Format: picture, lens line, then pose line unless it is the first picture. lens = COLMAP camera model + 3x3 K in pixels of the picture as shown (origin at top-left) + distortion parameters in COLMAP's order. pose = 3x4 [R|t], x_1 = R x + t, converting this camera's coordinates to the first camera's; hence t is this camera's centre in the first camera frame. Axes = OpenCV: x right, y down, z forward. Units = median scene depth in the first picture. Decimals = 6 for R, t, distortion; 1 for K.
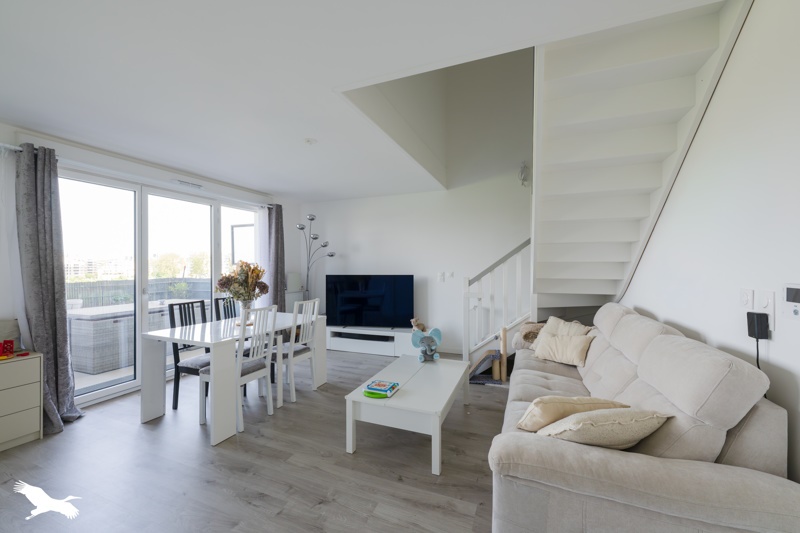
lens RADIAL K [[314.7, 0, 395.0], [0, 314.7, 265.9], [0, 0, 1]] dist [0.002080, 0.000848]
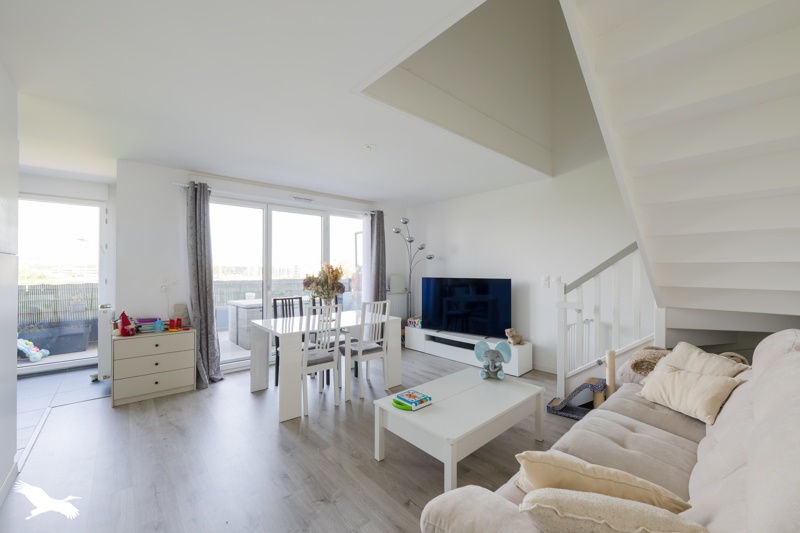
lens RADIAL K [[314.7, 0, 398.4], [0, 314.7, 268.4], [0, 0, 1]] dist [0.002080, 0.000848]
pose [[0.898938, 0.002931, -0.438066, 0.249867], [-0.004135, 0.999990, -0.001793, 0.003023], [0.438056, 0.003423, 0.898941, 0.112612]]
